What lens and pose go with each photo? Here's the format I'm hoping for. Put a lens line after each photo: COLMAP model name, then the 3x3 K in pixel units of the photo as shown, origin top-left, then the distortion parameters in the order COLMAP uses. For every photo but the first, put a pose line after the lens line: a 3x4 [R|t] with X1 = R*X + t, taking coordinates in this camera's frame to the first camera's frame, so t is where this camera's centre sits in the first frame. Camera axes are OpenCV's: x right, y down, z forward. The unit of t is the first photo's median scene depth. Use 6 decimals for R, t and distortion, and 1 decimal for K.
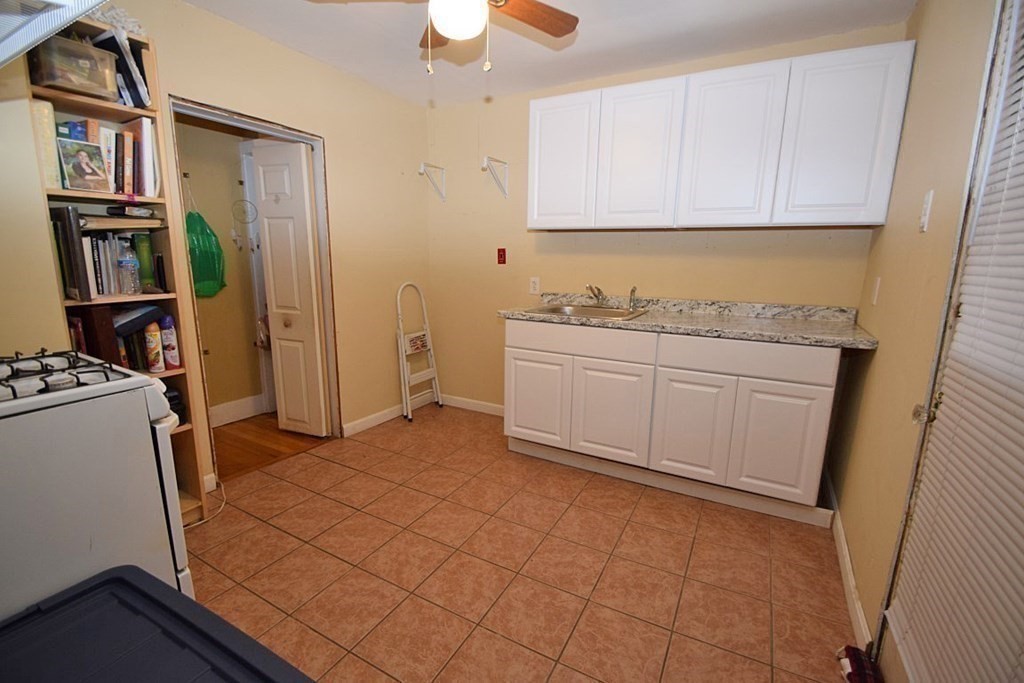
lens RADIAL K [[448.7, 0, 509.4], [0, 448.7, 340.2], [0, 0, 1]] dist [-0.004197, -0.001326]
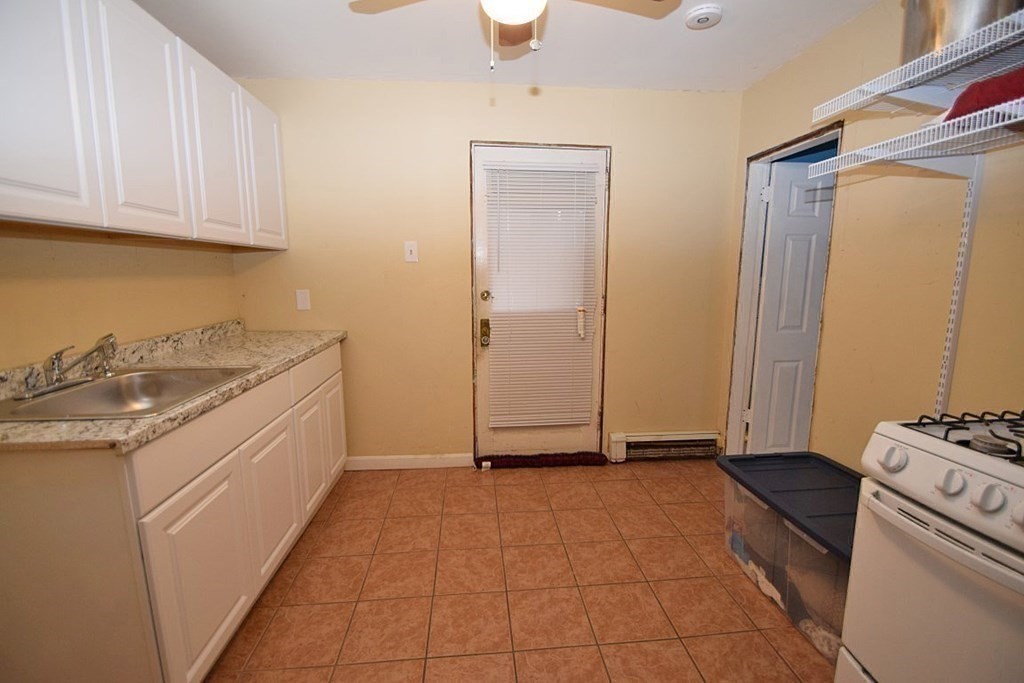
lens RADIAL K [[448.7, 0, 511.9], [0, 448.7, 340.1], [0, 0, 1]] dist [-0.004197, -0.001326]
pose [[-0.558943, -0.135962, 0.817983, -0.621518], [0.148962, 0.953954, 0.260351, -0.238132], [-0.815716, 0.267370, -0.512953, 1.141525]]
